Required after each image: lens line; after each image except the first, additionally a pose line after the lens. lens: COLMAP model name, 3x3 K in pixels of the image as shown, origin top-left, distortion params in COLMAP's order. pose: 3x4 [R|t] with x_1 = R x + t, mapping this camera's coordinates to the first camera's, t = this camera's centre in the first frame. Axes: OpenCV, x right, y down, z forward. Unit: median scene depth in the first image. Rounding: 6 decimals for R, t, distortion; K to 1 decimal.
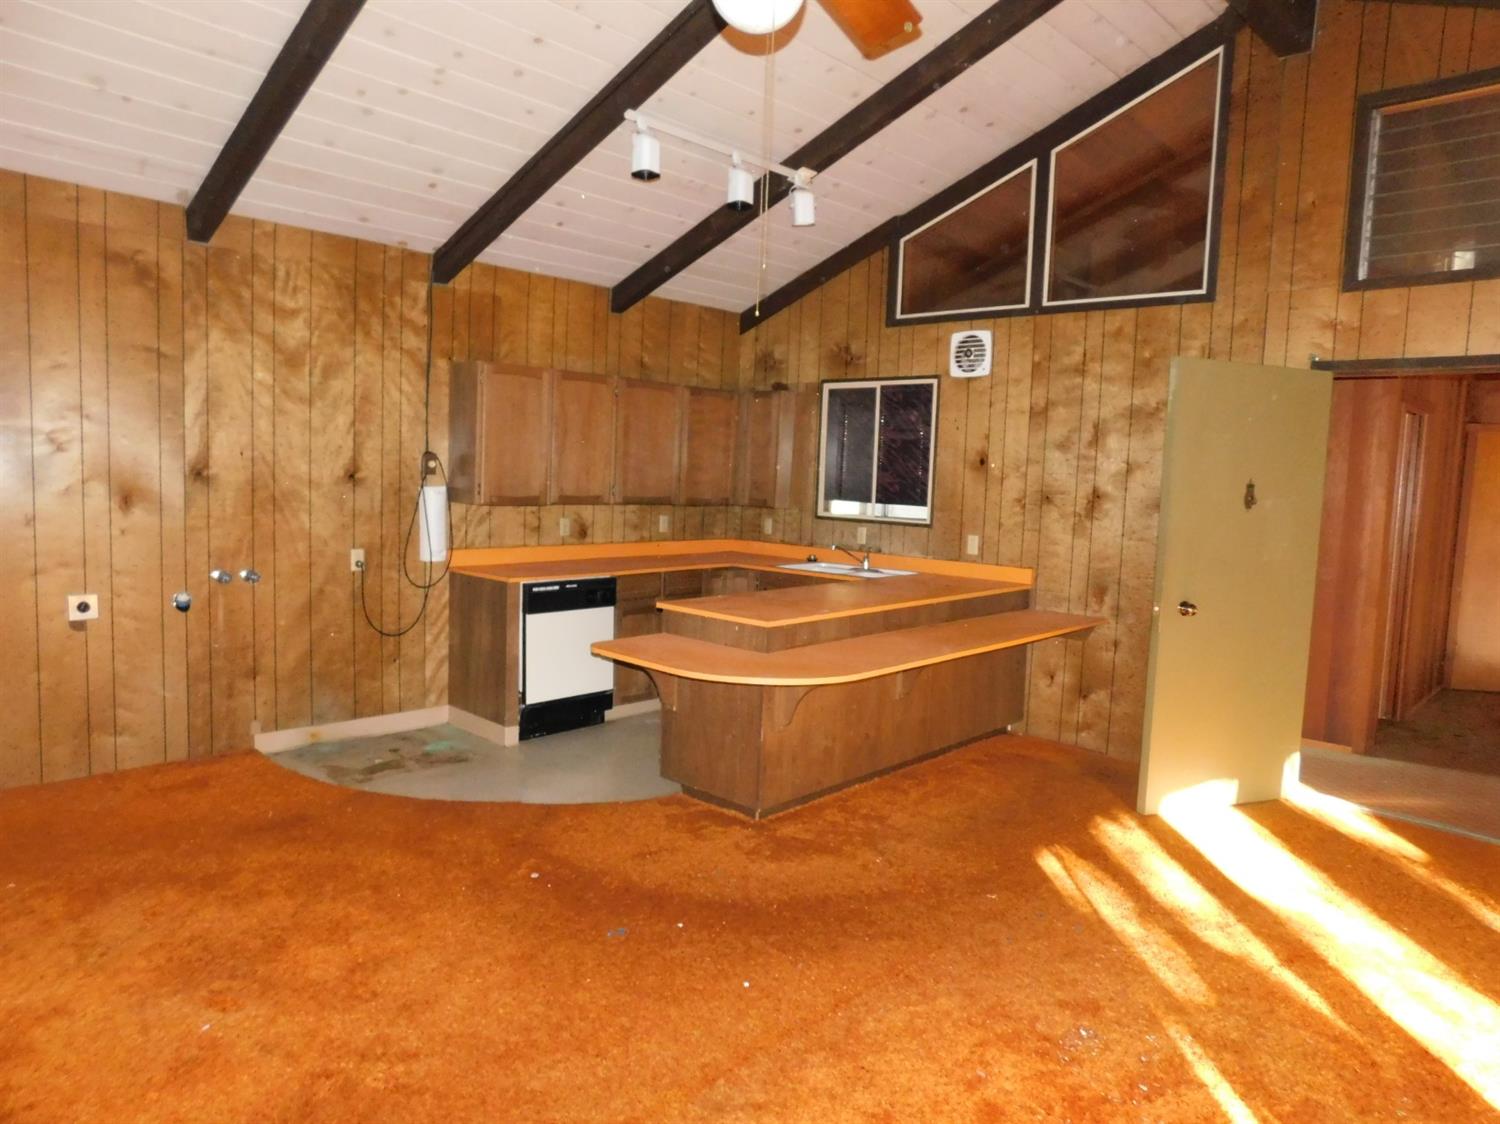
lens RADIAL K [[994.5, 0, 750.0], [0, 994.5, 562.0], [0, 0, 1]] dist [-0.067353, 0.059412]
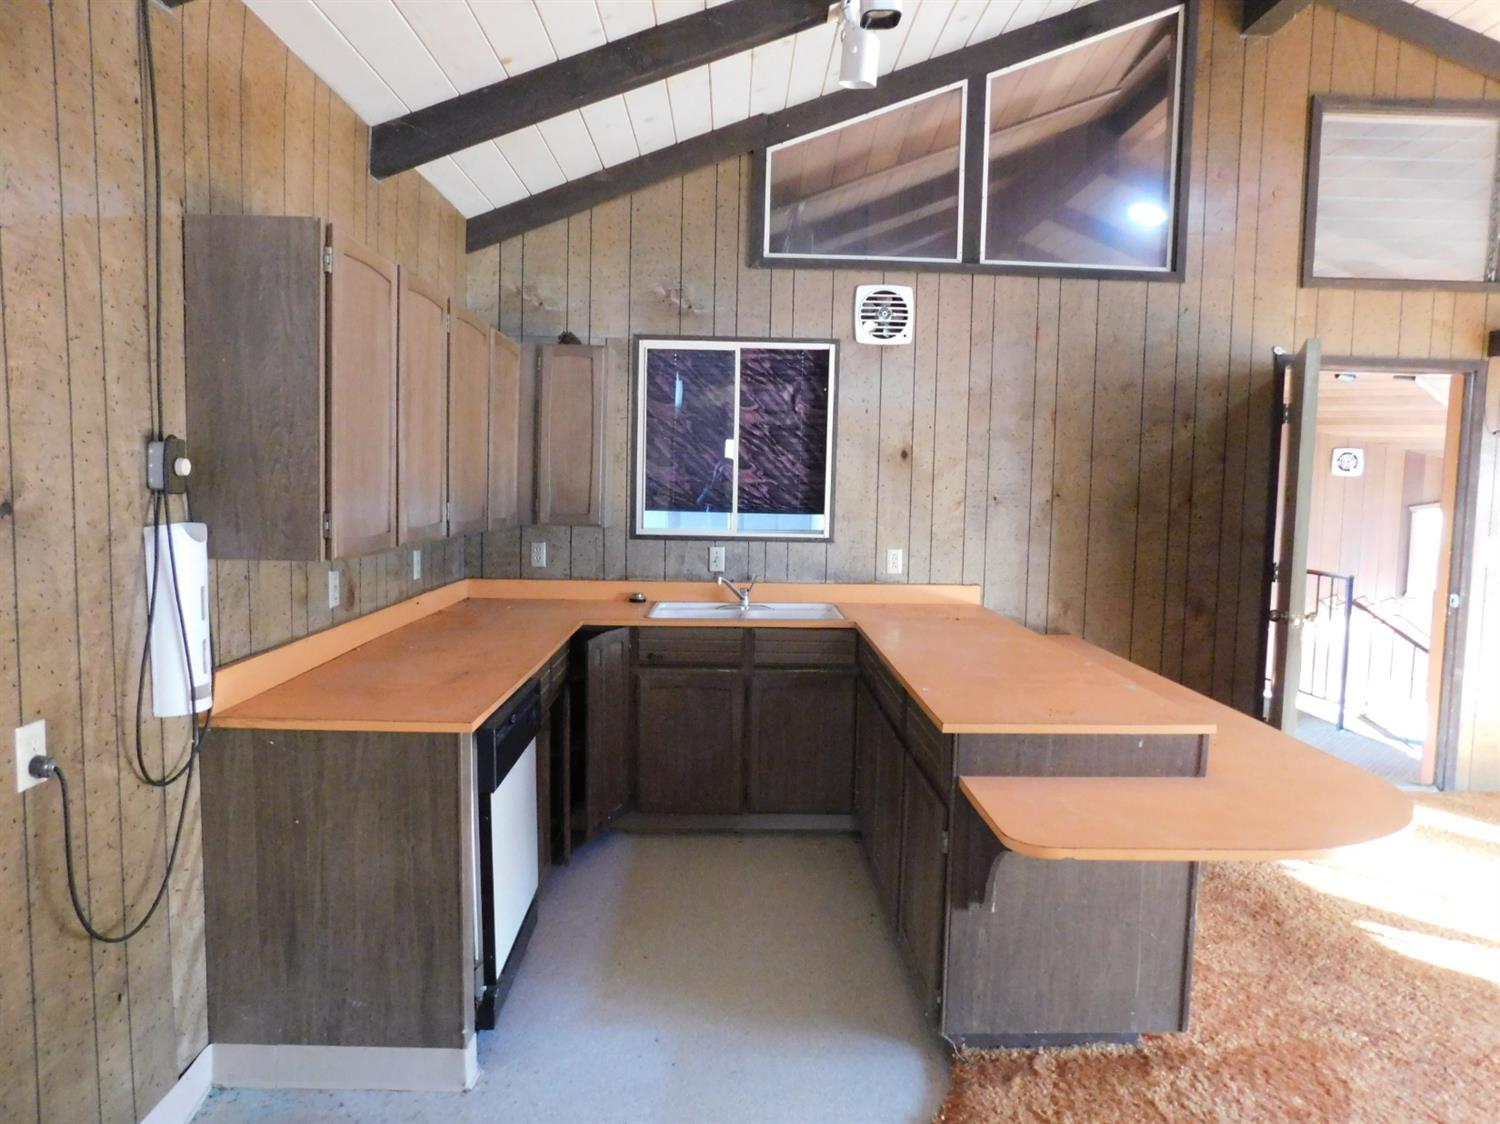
lens RADIAL K [[994.5, 0, 750.0], [0, 994.5, 562.0], [0, 0, 1]] dist [-0.067353, 0.059412]
pose [[0.699240, -0.081816, 0.710190, -0.398650], [0.074383, 0.996364, 0.041548, -0.055237], [-0.711006, 0.023774, 0.702783, 0.512733]]
